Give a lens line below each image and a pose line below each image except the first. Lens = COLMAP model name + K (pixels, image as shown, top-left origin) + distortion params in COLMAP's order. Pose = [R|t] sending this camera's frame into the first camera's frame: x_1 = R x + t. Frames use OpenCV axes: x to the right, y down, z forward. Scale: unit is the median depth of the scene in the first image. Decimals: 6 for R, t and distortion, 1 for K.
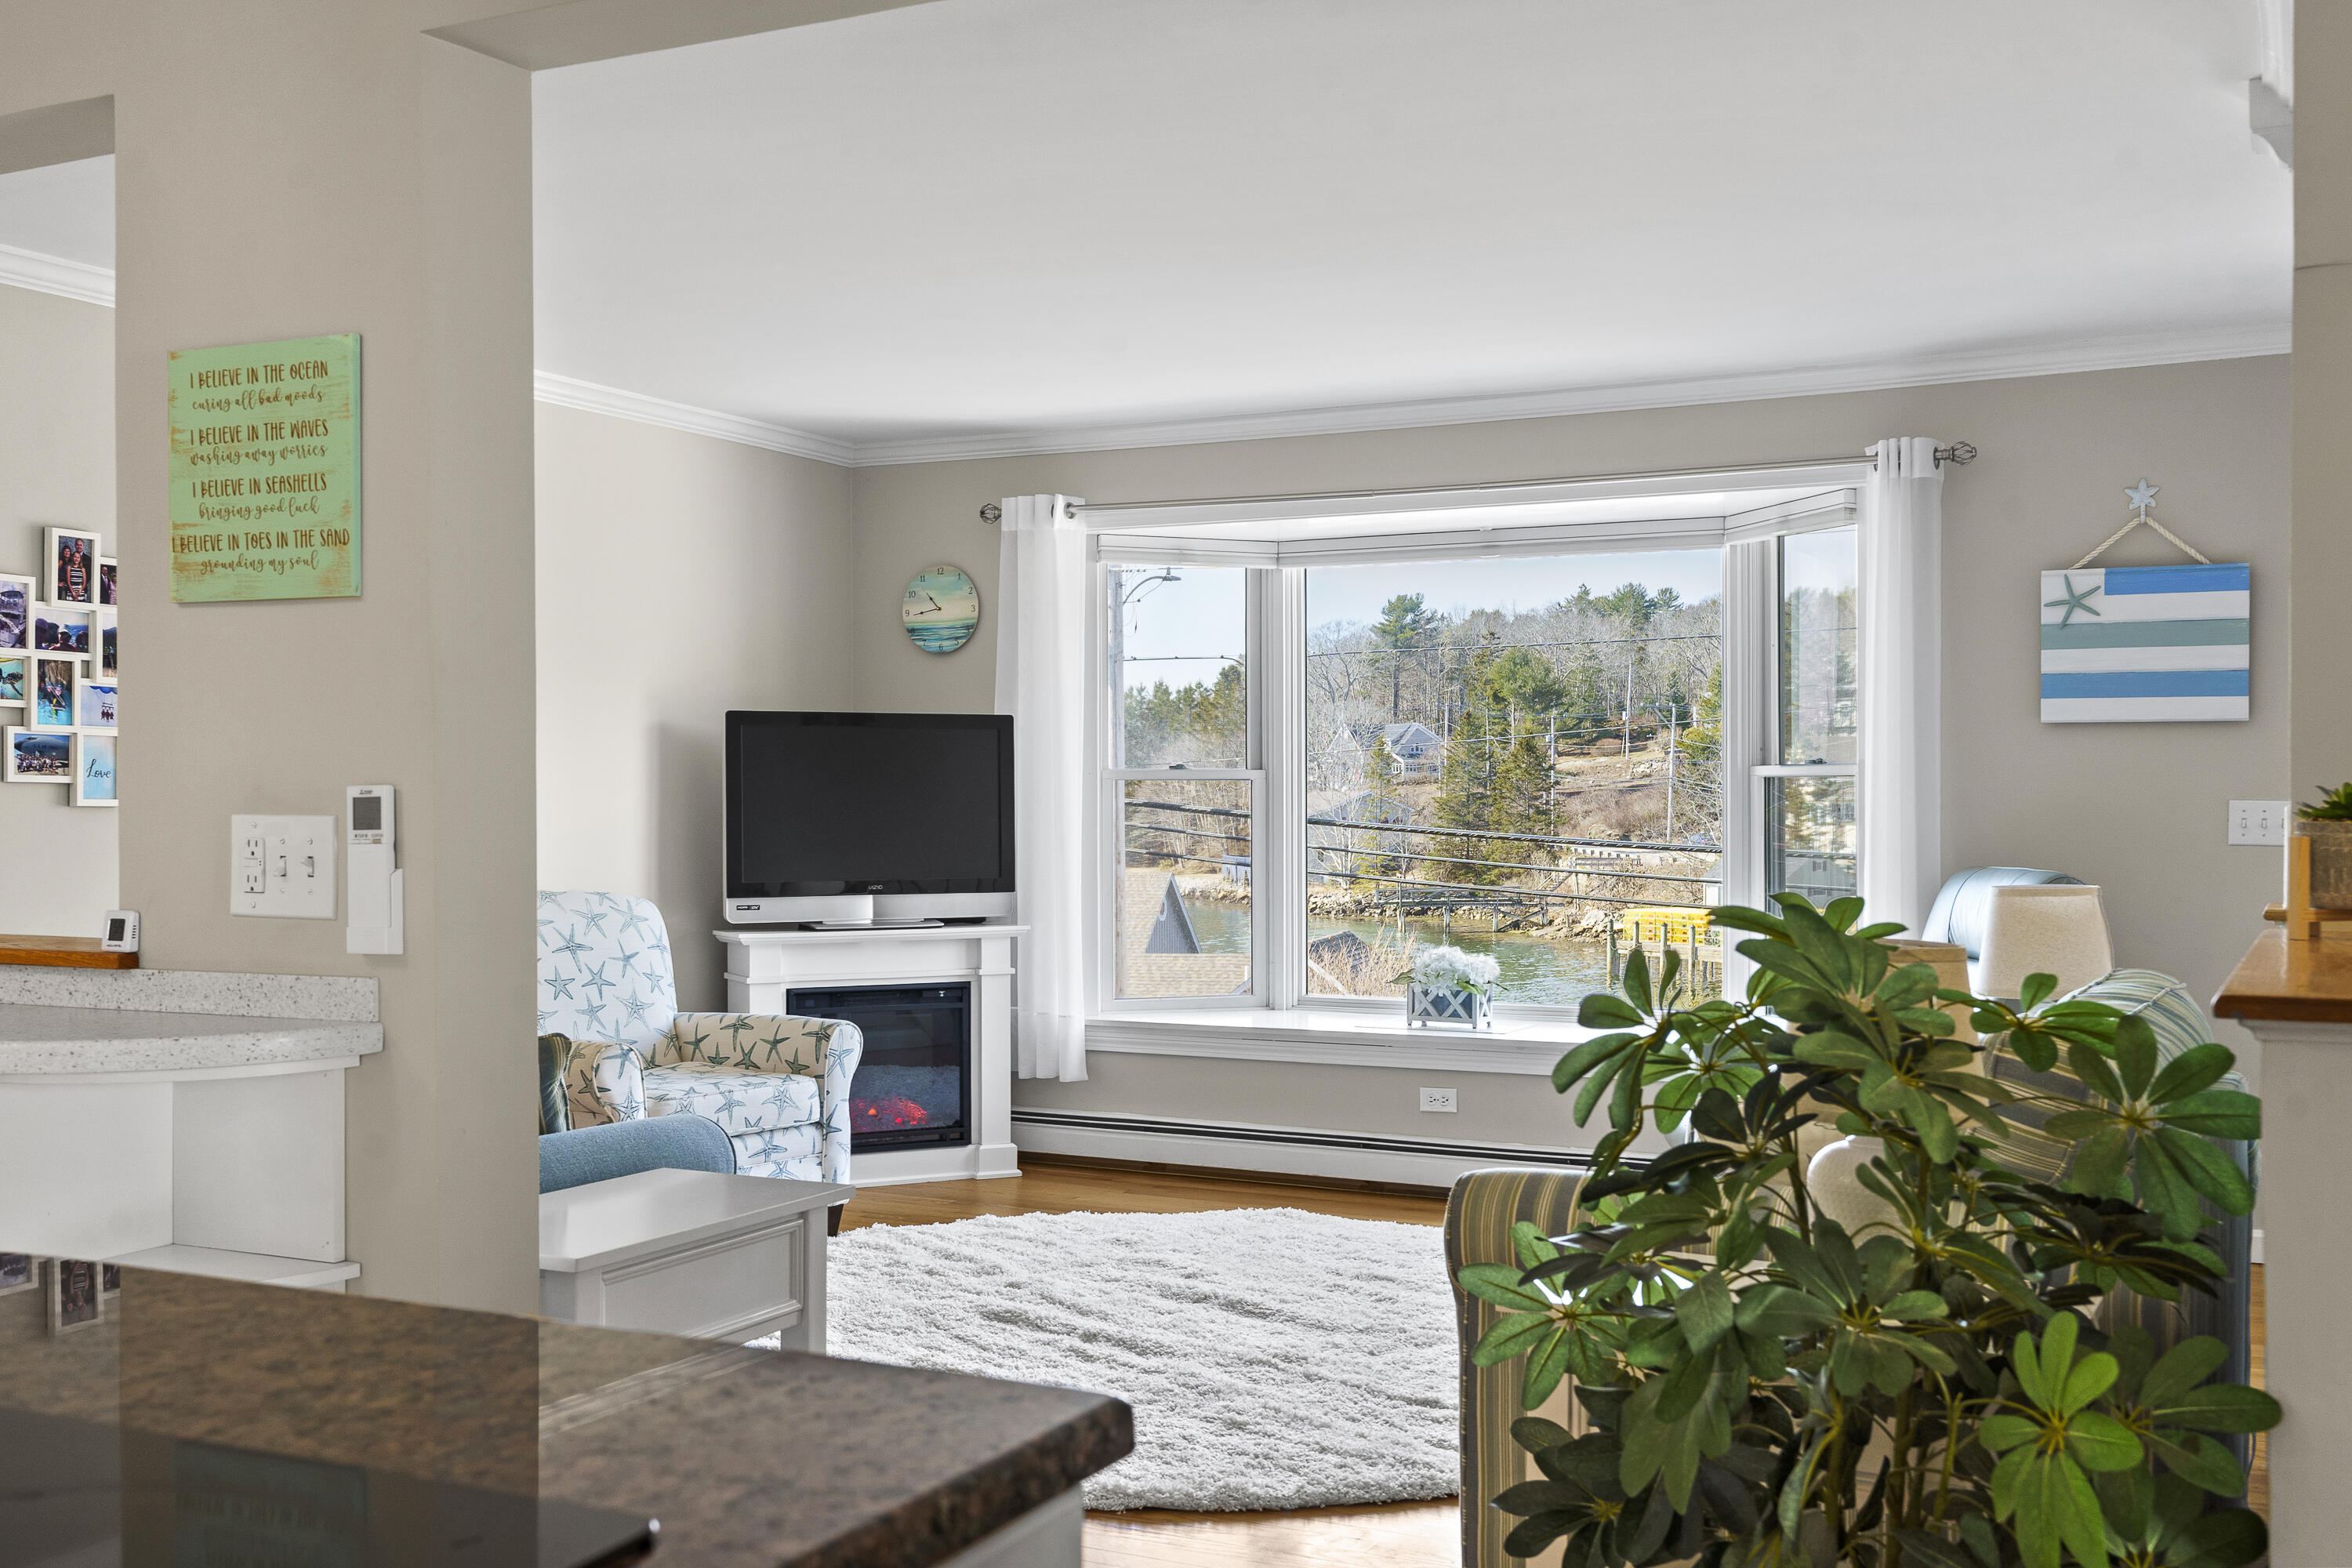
lens RADIAL K [[2286.1, 0, 1175.1], [0, 2286.1, 809.6], [0, 0, 1]] dist [0.011055, 0.002591]
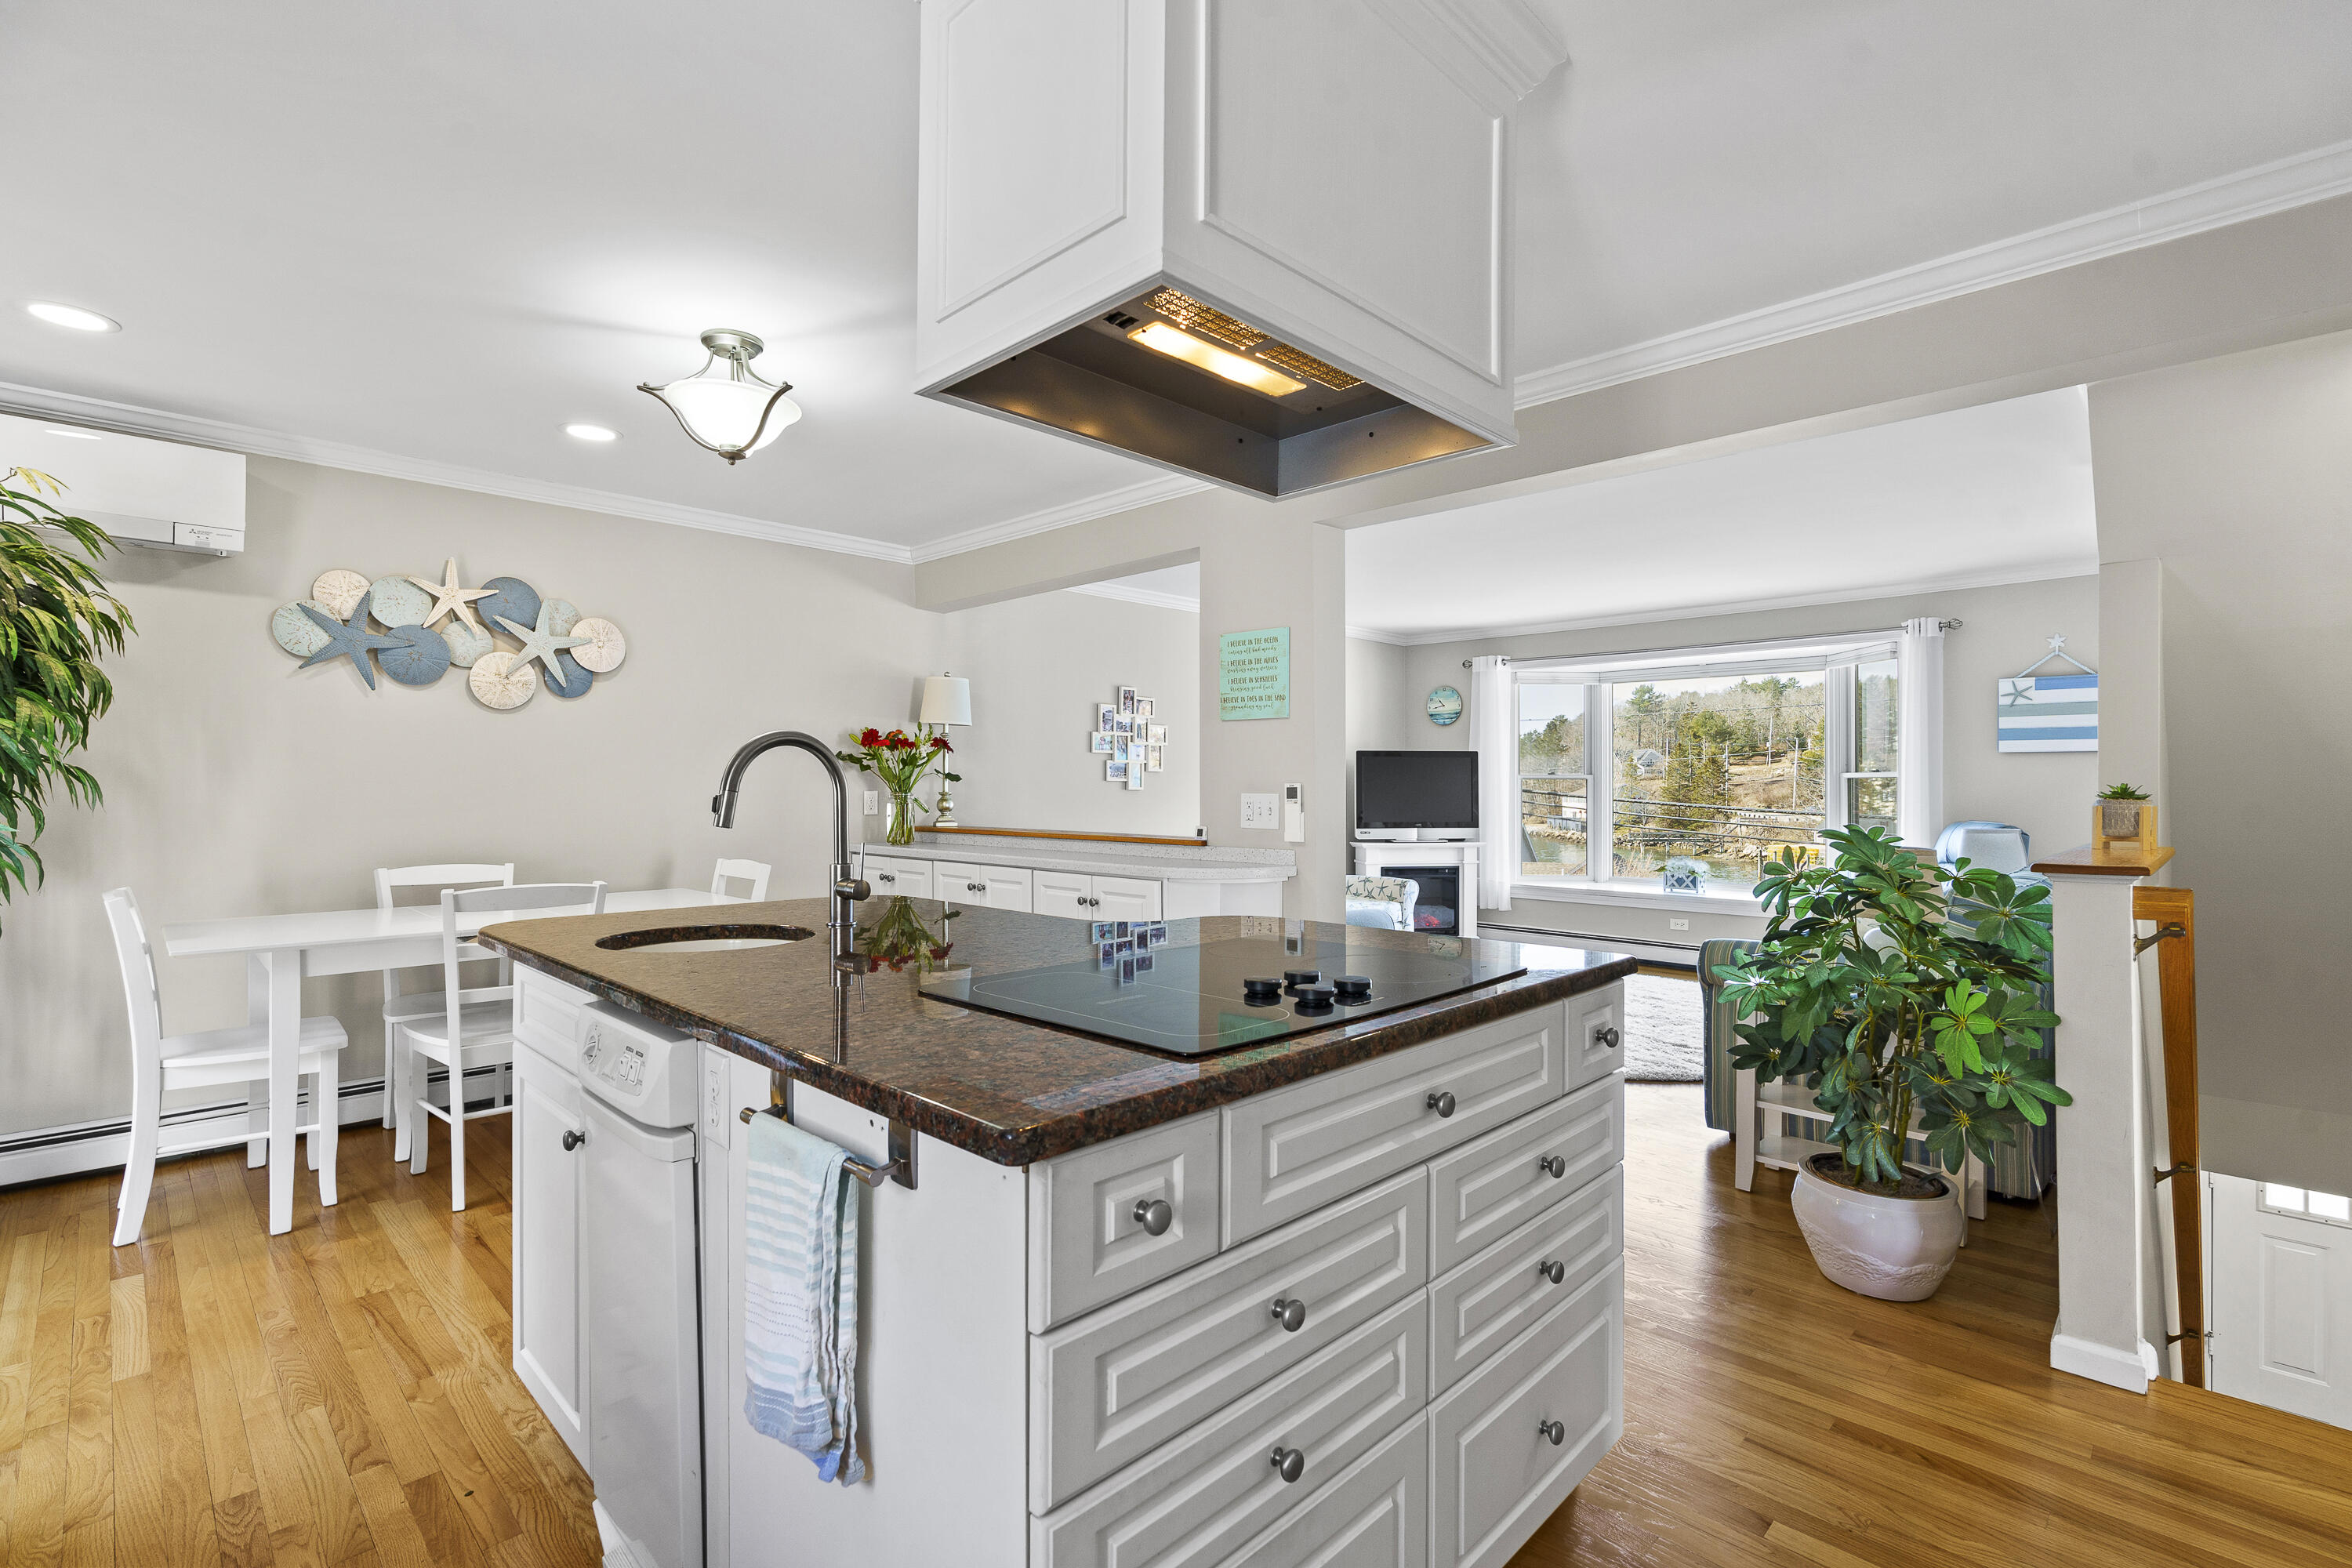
lens RADIAL K [[1066.9, 0, 1180.2], [0, 1066.9, 786.7], [0, 0, 1]] dist [-0.003708, 0.000217]
pose [[0.952347, 0.002134, -0.305010, -0.034489], [-0.003565, 0.999985, -0.004135, -0.000123], [0.304997, 0.005025, 0.952340, -0.146540]]
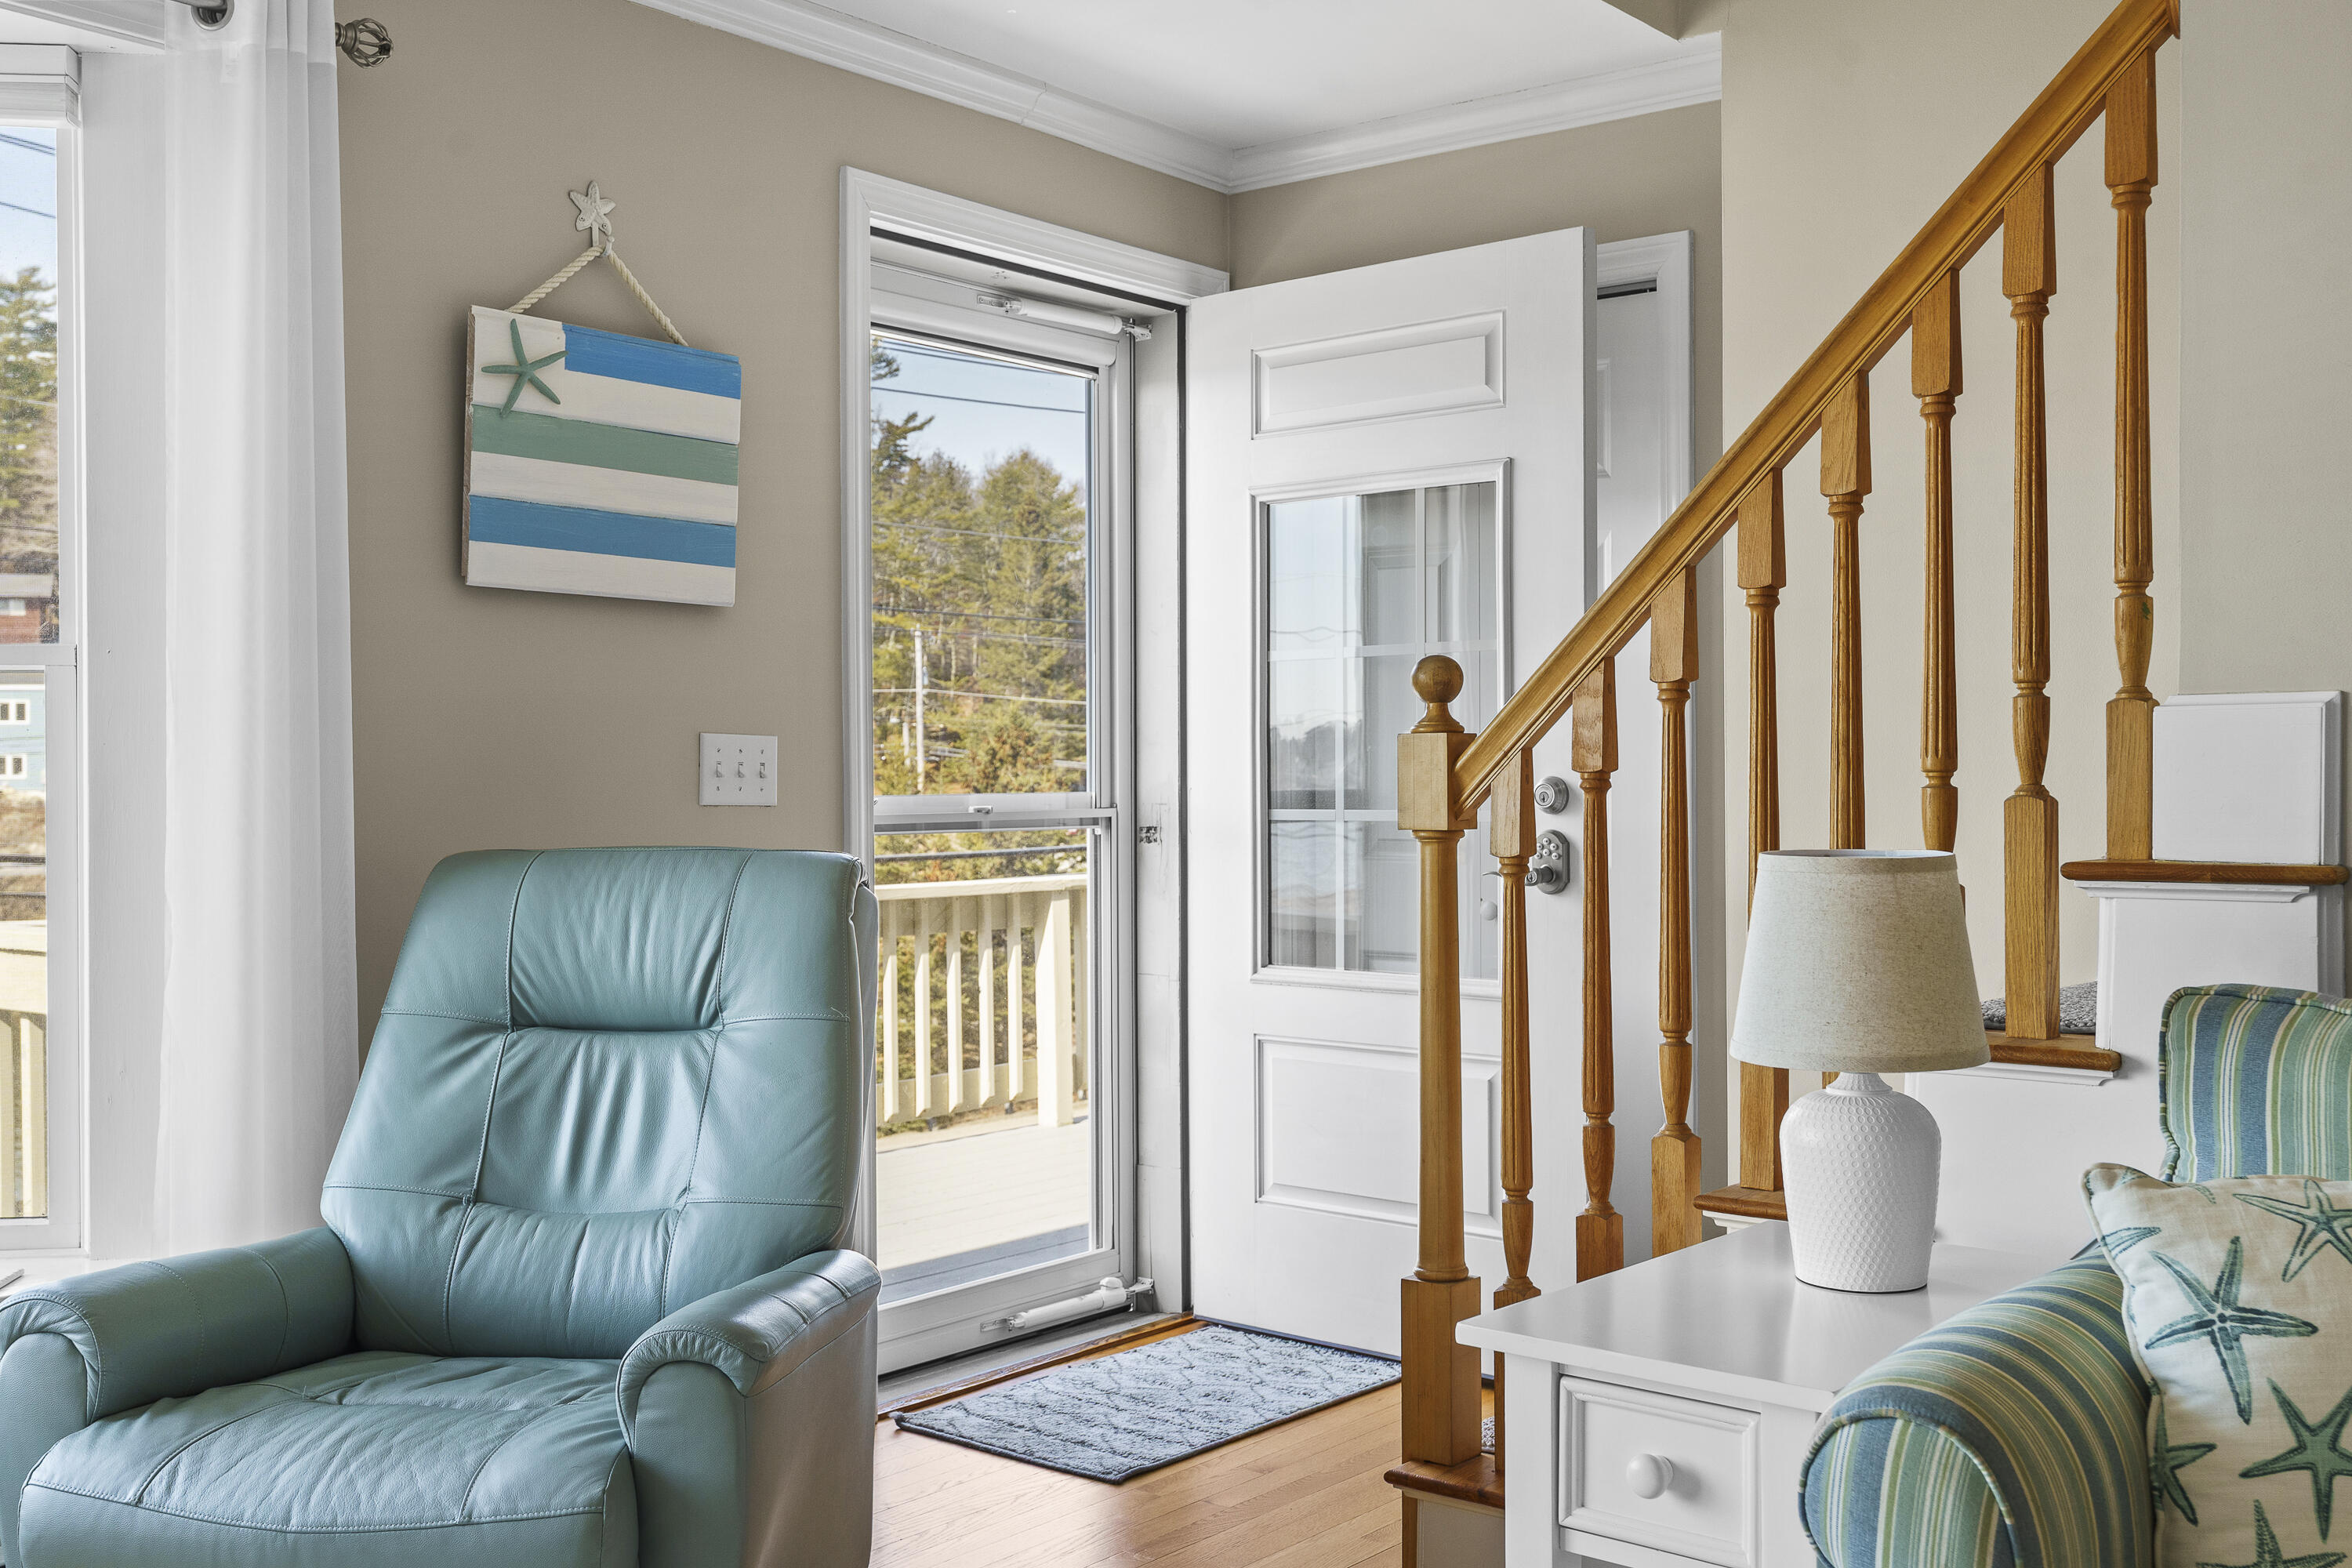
lens RADIAL K [[2308.1, 0, 1176.0], [0, 2308.1, 784.0], [0, 0, 1]] dist [0.054911, 0.001142]
pose [[0.202271, -0.000626, 0.979329, -0.127008], [0.010724, 0.999941, -0.001576, 0.011750], [-0.979271, 0.010821, 0.202266, 0.732992]]
